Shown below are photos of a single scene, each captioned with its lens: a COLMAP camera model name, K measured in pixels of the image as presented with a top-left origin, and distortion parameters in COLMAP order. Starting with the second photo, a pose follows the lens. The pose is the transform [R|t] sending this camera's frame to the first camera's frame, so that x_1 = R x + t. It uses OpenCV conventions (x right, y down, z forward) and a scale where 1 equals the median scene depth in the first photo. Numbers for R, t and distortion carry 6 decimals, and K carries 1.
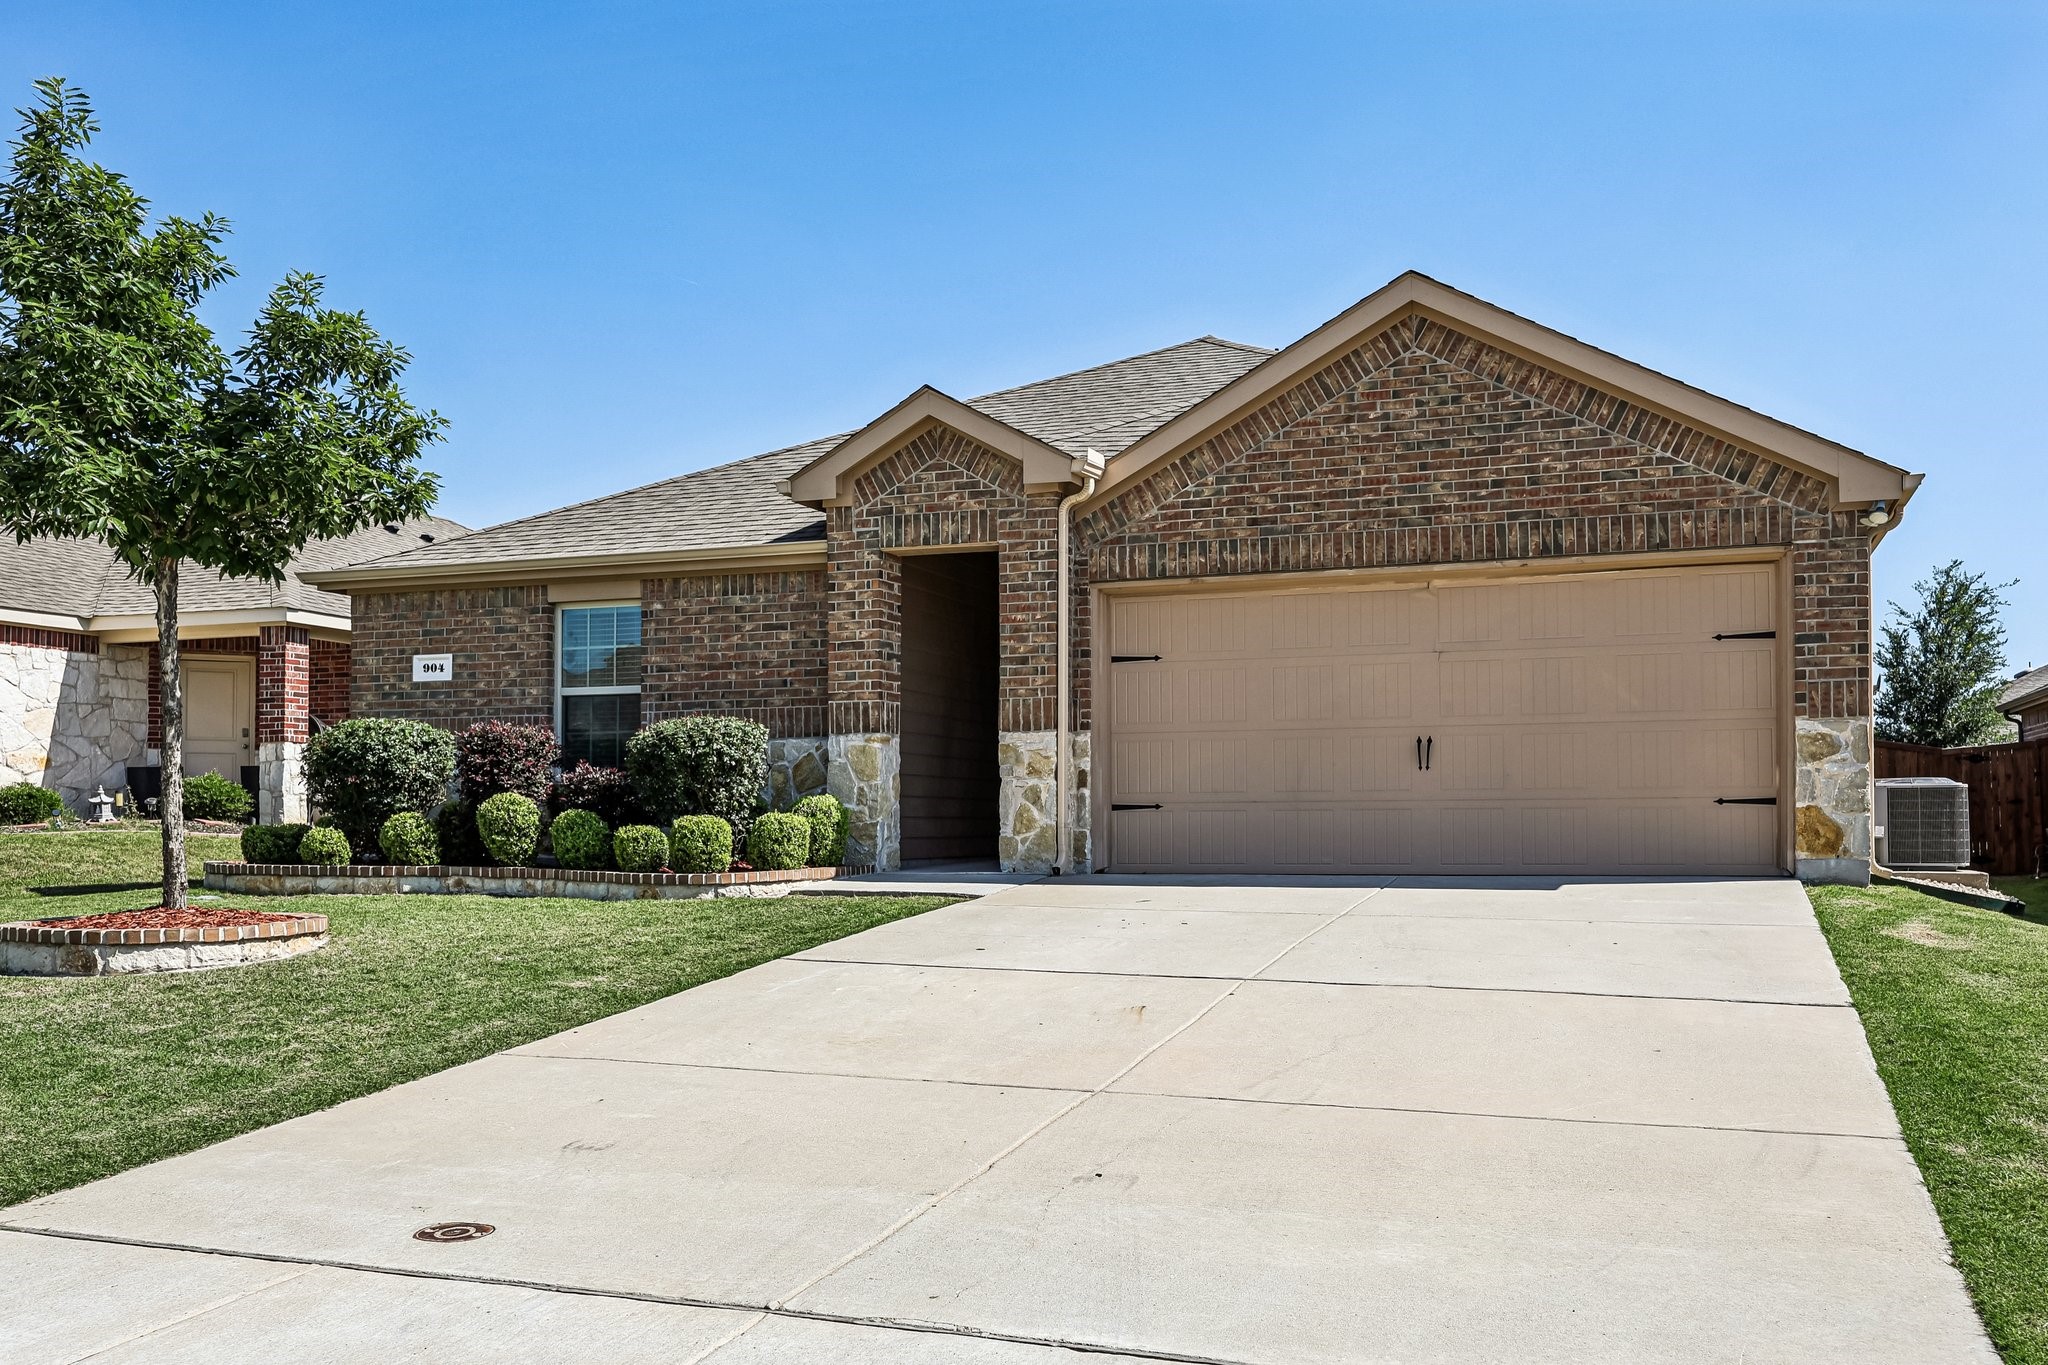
lens RADIAL K [[1685.5, 0, 1025.4], [0, 1685.5, 718.7], [0, 0, 1]] dist [0.002291, -0.004828]
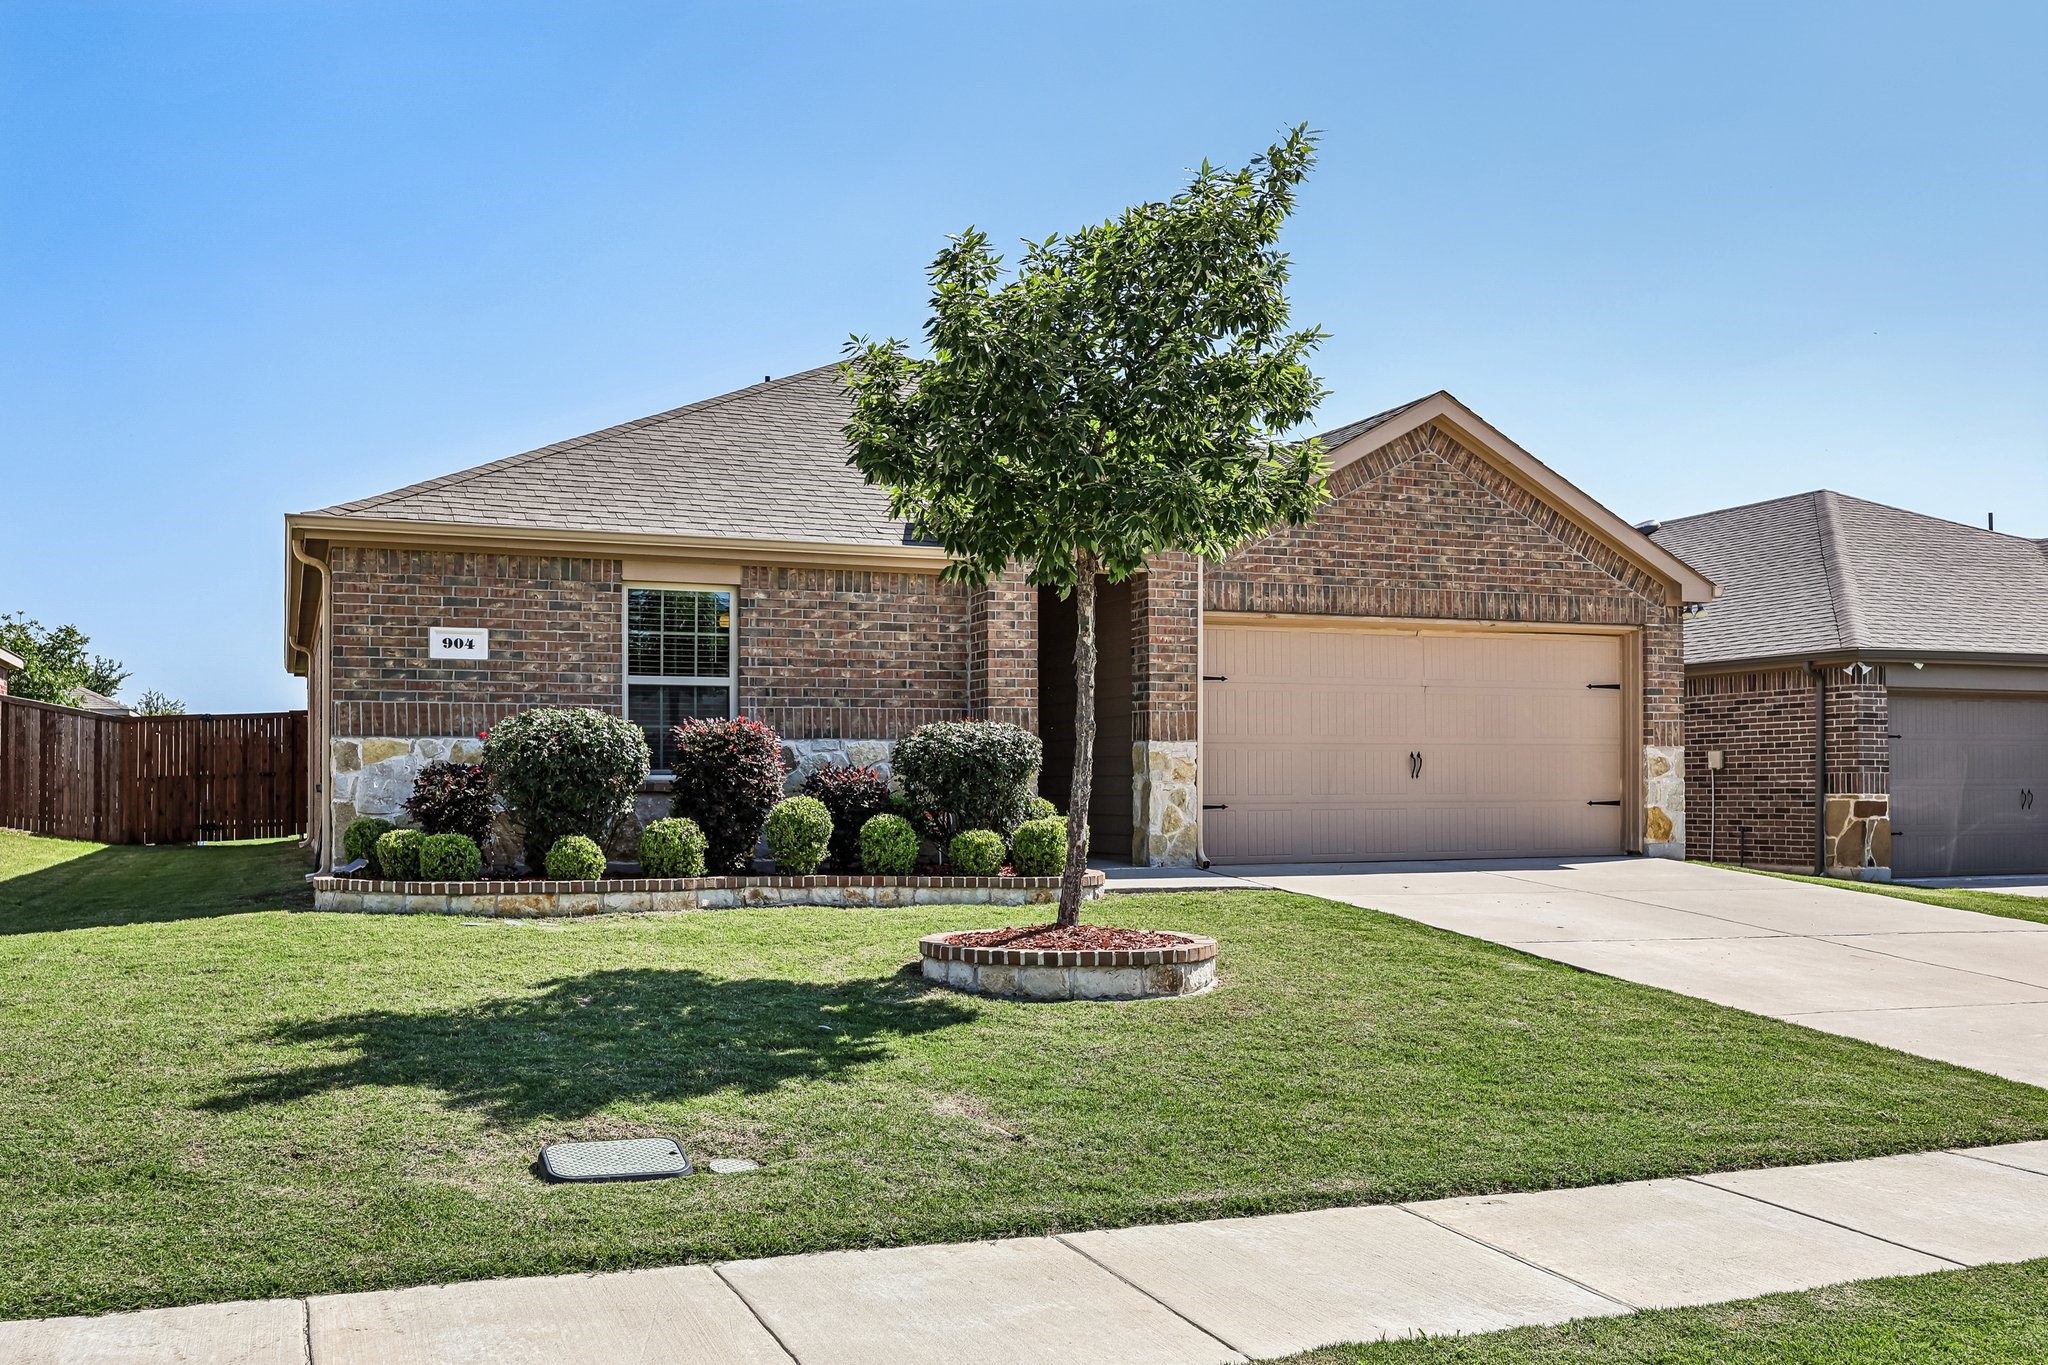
lens RADIAL K [[1822.2, 0, 917.1], [0, 1822.2, 682.2], [0, 0, 1]] dist [0.002484, -0.001484]
pose [[0.764590, 0.038649, 0.643357, -0.915179], [-0.038323, 0.999160, -0.014480, -0.007584], [-0.643377, -0.013584, 0.765429, 0.181379]]
